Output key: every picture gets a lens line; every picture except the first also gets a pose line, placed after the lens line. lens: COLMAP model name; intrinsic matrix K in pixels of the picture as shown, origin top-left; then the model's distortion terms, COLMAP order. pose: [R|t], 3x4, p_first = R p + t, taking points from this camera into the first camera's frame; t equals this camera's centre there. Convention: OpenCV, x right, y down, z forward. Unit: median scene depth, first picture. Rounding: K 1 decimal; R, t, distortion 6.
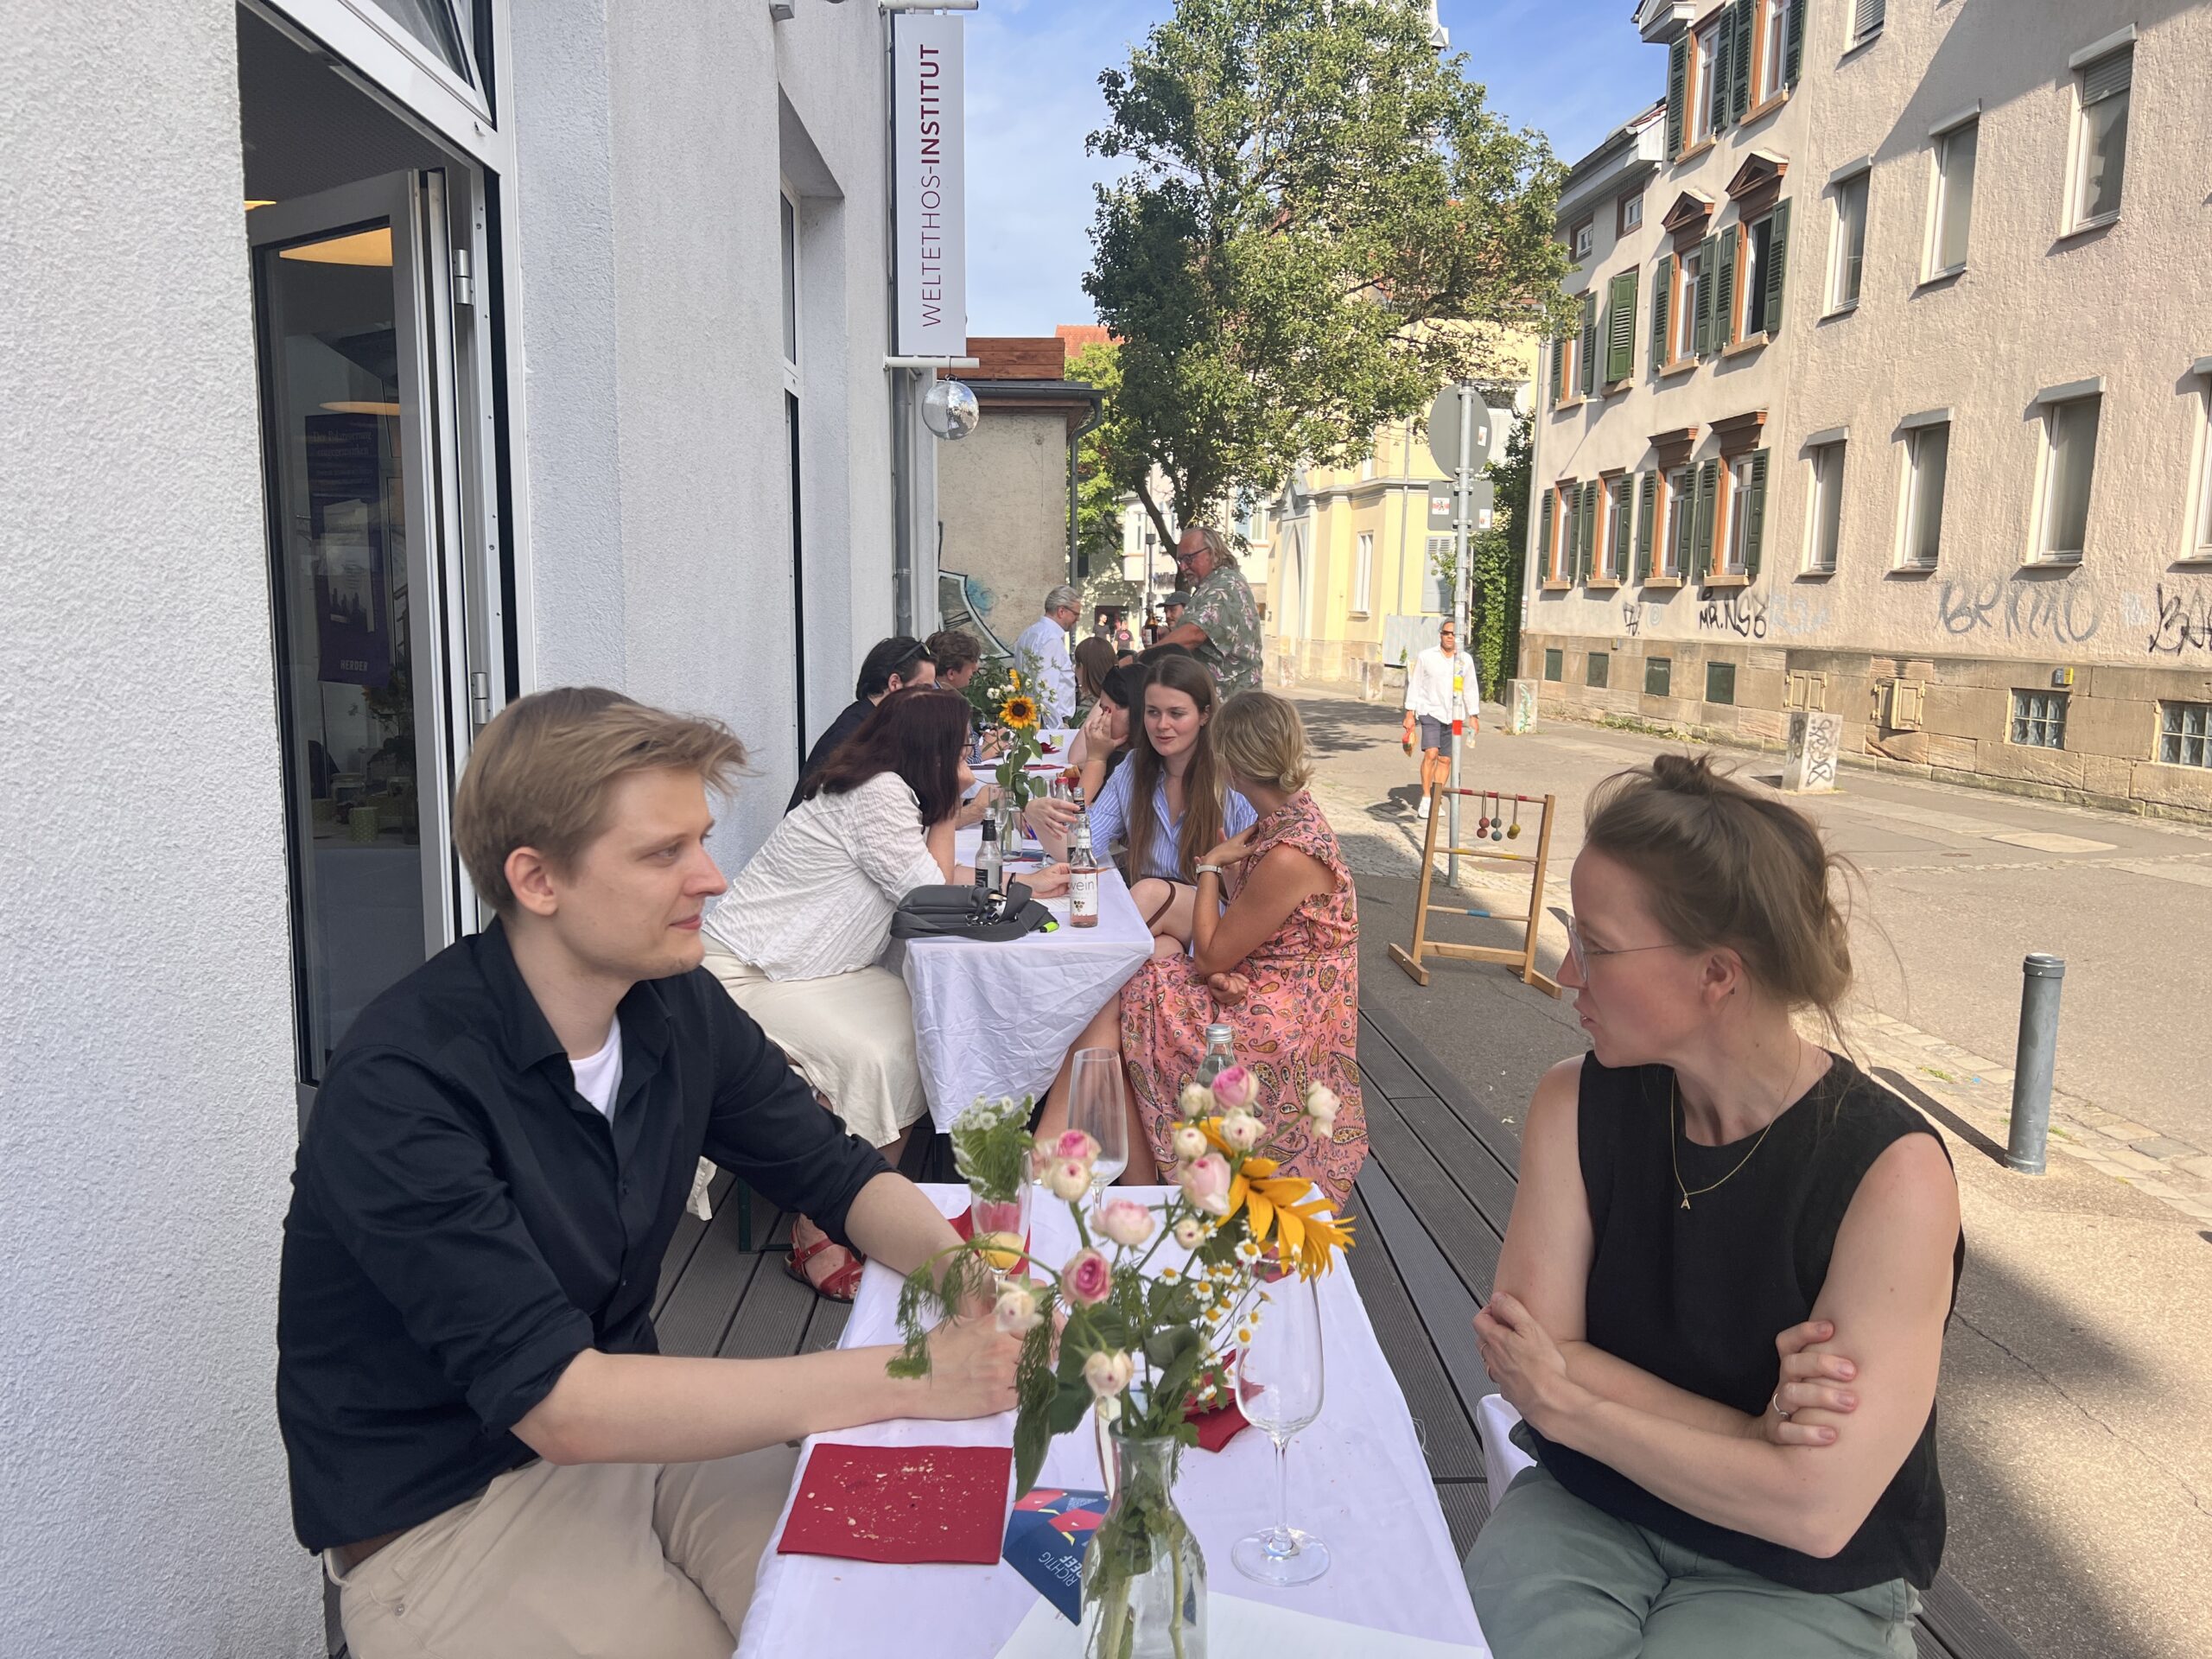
lens RADIAL K [[1620.3, 0, 1088.7], [0, 1620.3, 839.5], [0, 0, 1]] dist [0.024142, -0.031677]
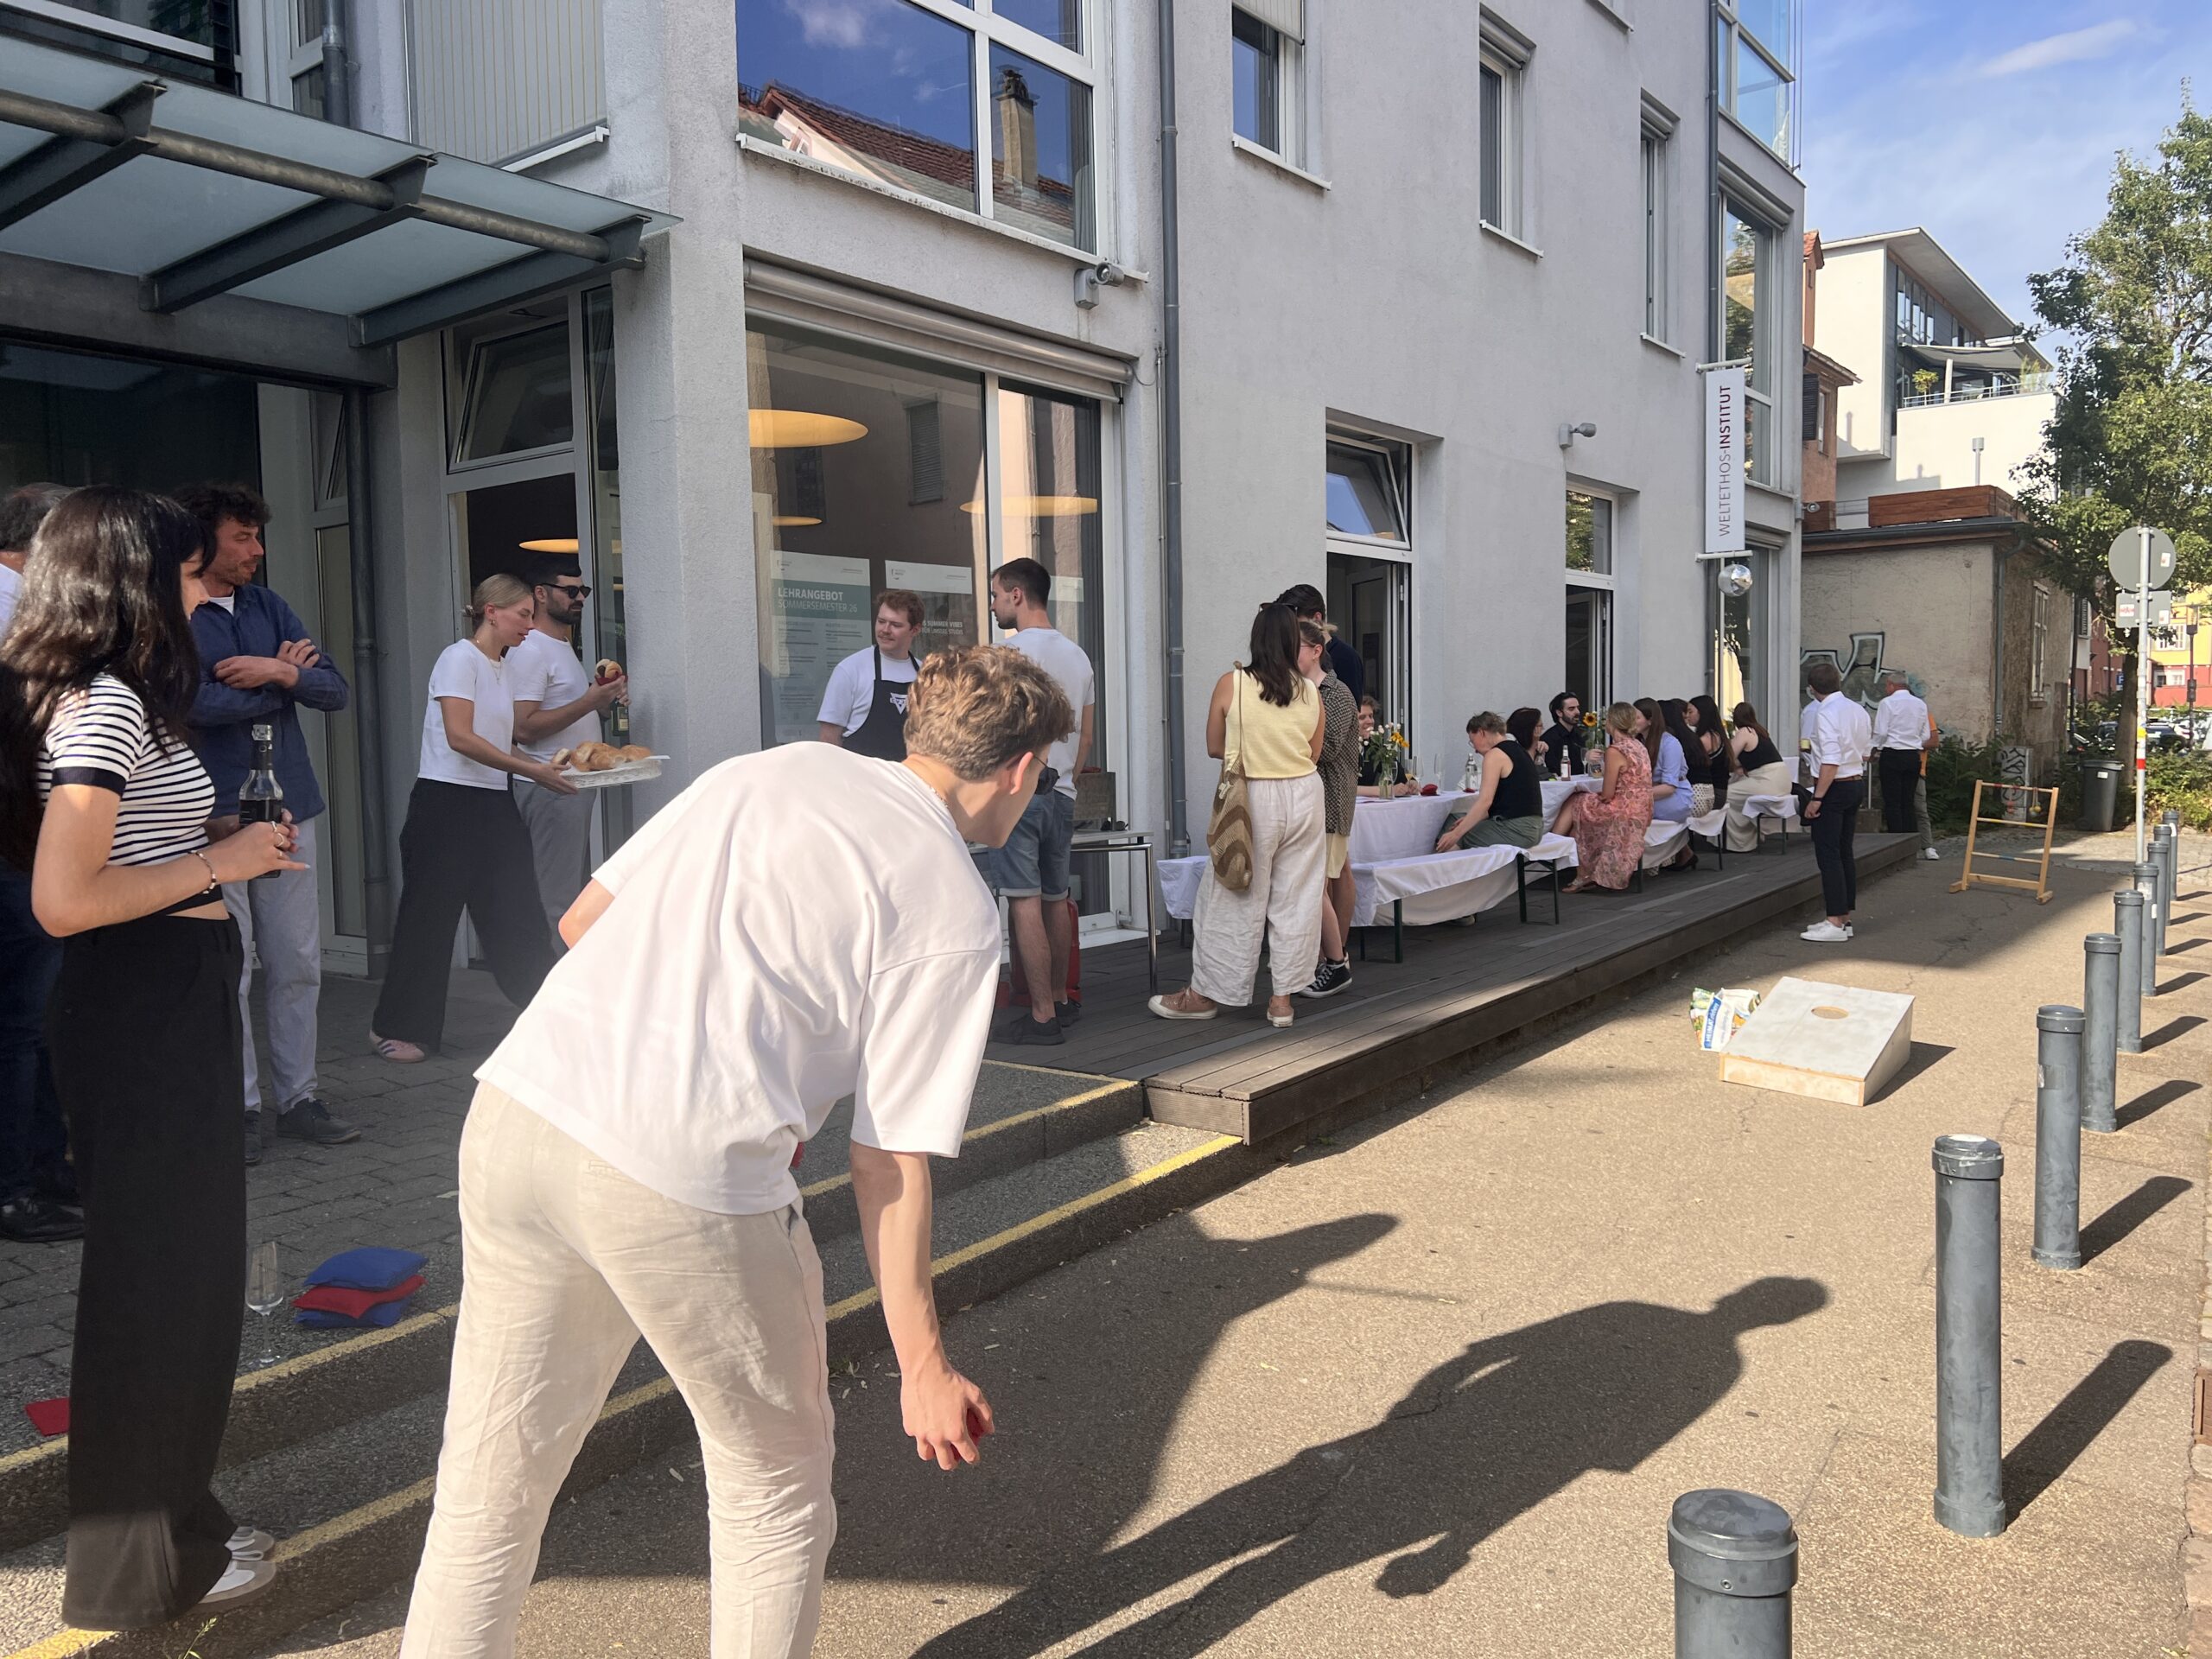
lens RADIAL K [[1620.3, 0, 1107.5], [0, 1620.3, 825.1], [0, 0, 1]] dist [0.024142, -0.031677]
pose [[0.773831, 0.019744, -0.633084, 0.252492], [-0.069075, 0.996183, -0.053363, 0.070572], [0.629614, 0.085025, 0.772242, -0.382842]]
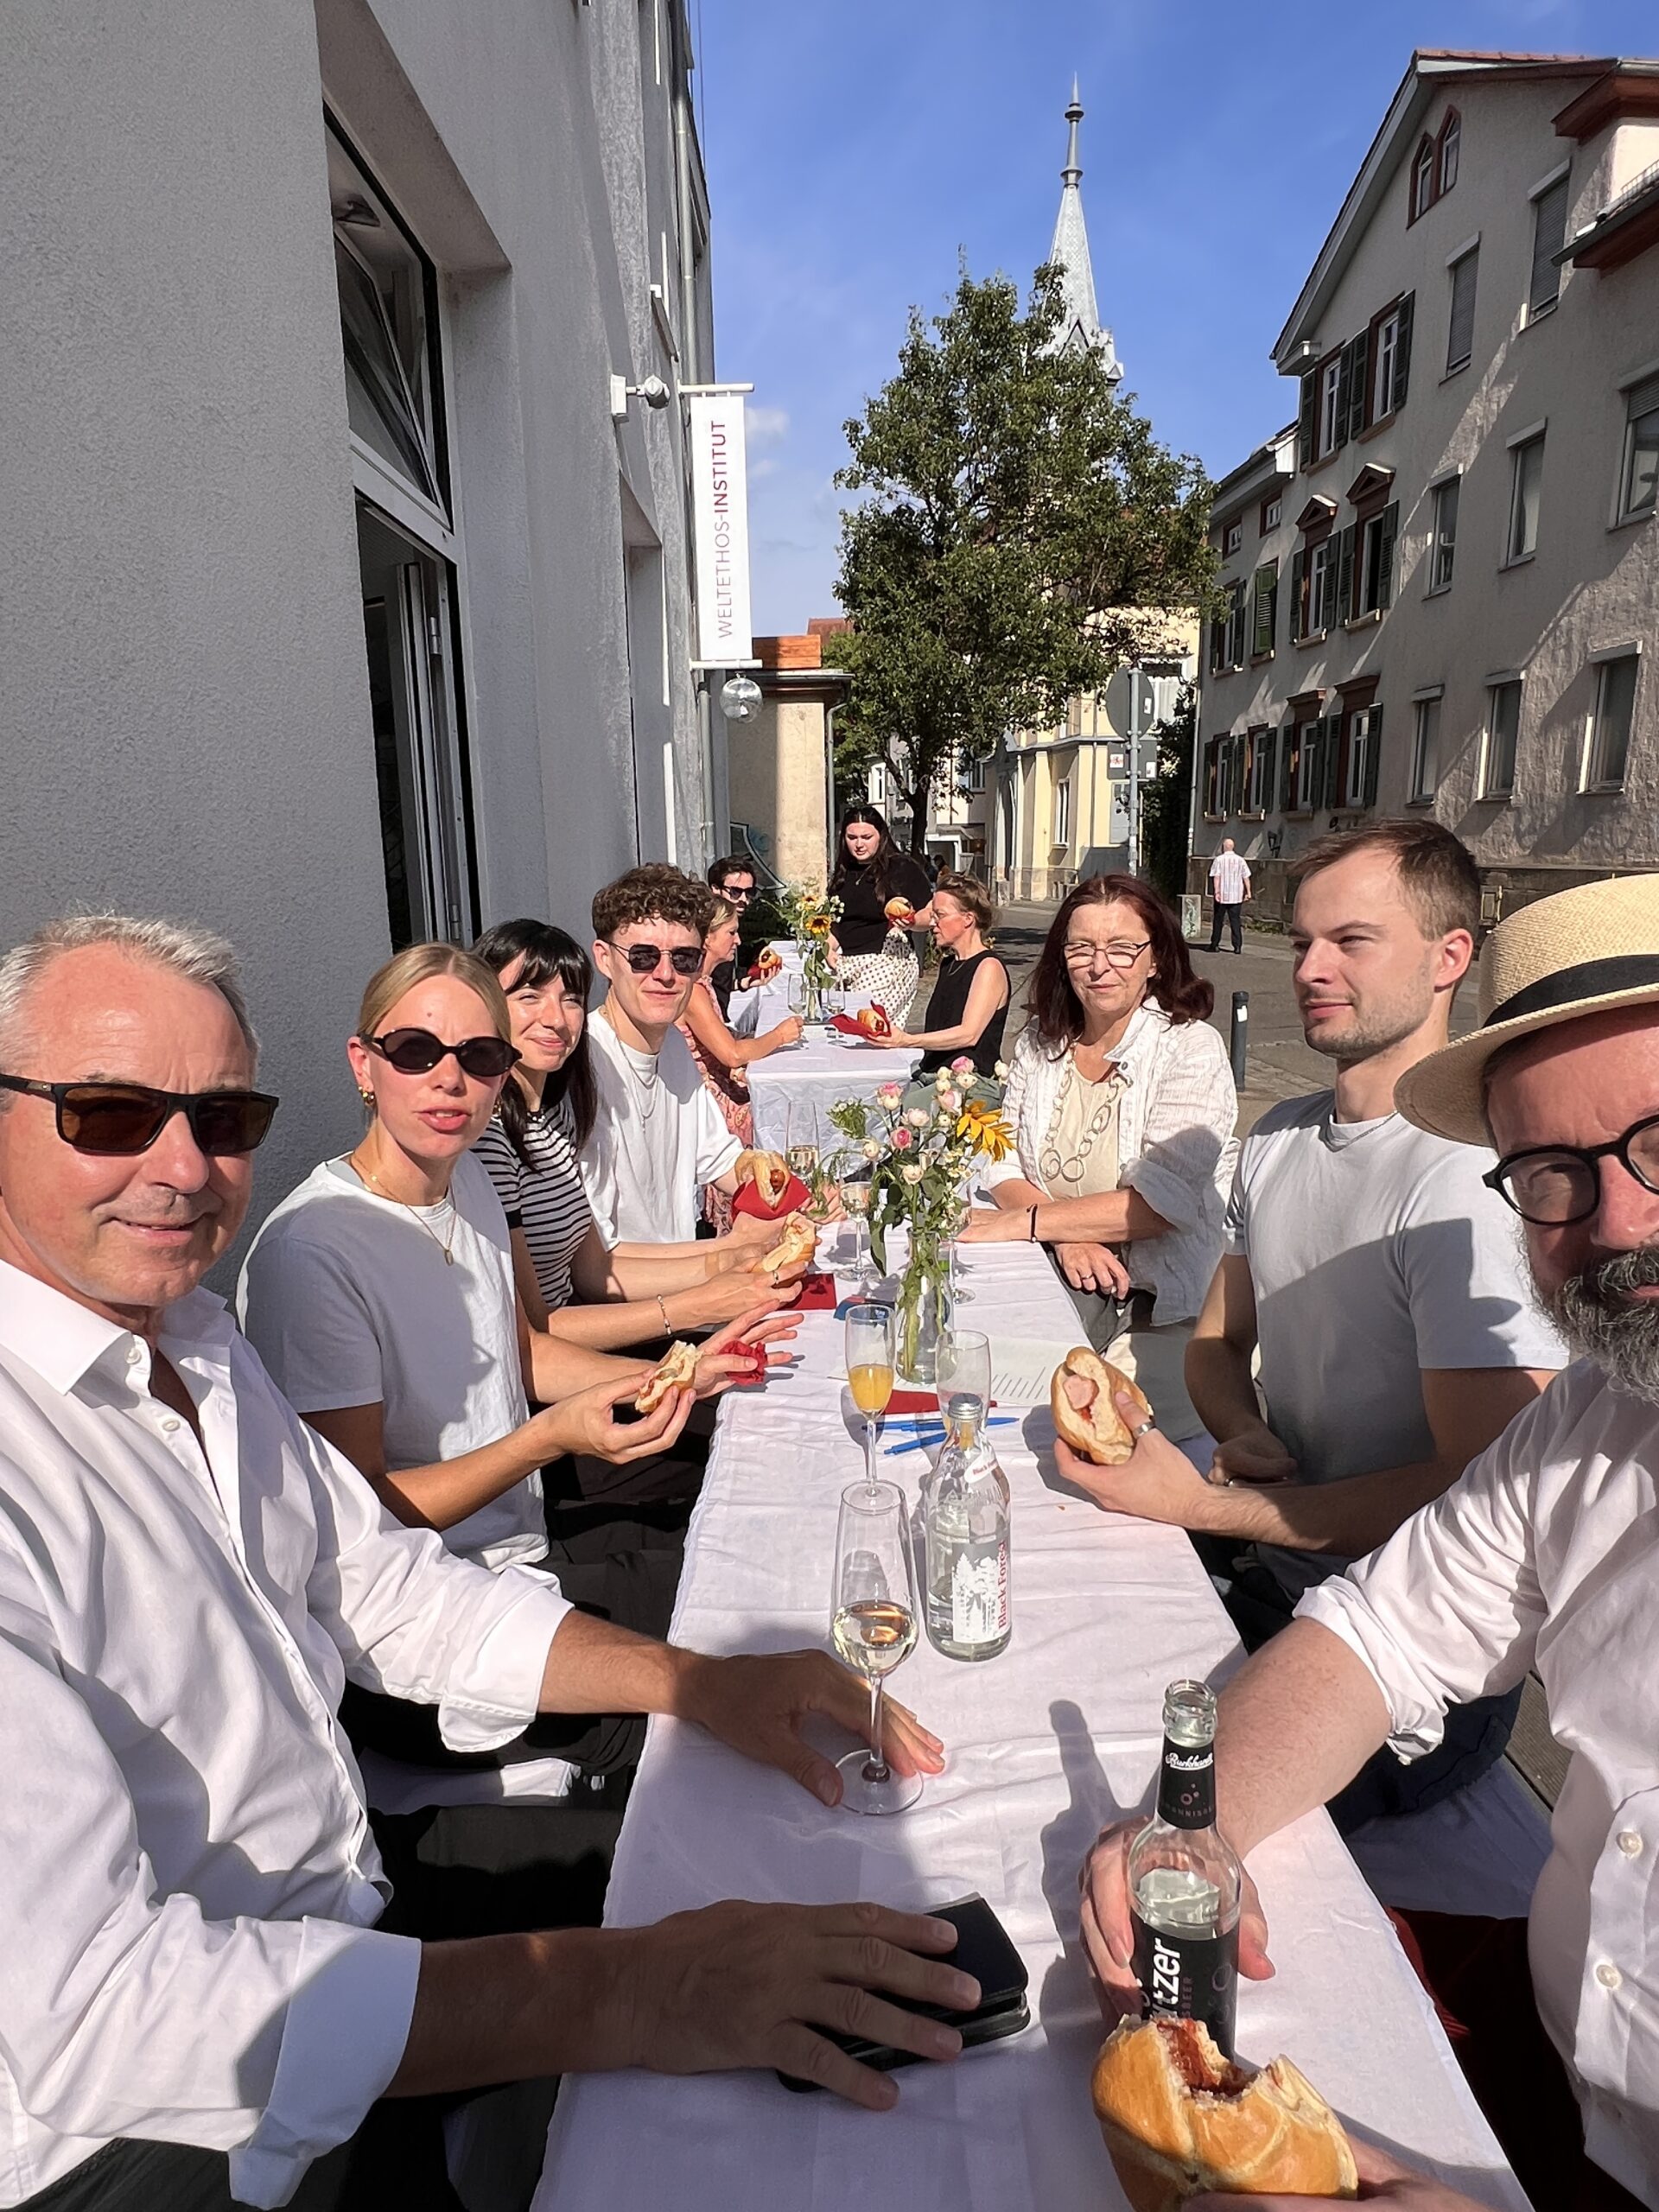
lens RADIAL K [[1304.0, 0, 814.0], [0, 1304.0, 1108.6], [0, 0, 1]] dist [-0.005967, 0.003116]
pose [[0.999352, -0.025573, -0.025331, -0.003822], [0.026924, 0.998148, 0.054541, 0.005562], [0.023889, -0.055187, 0.998190, -0.038507]]
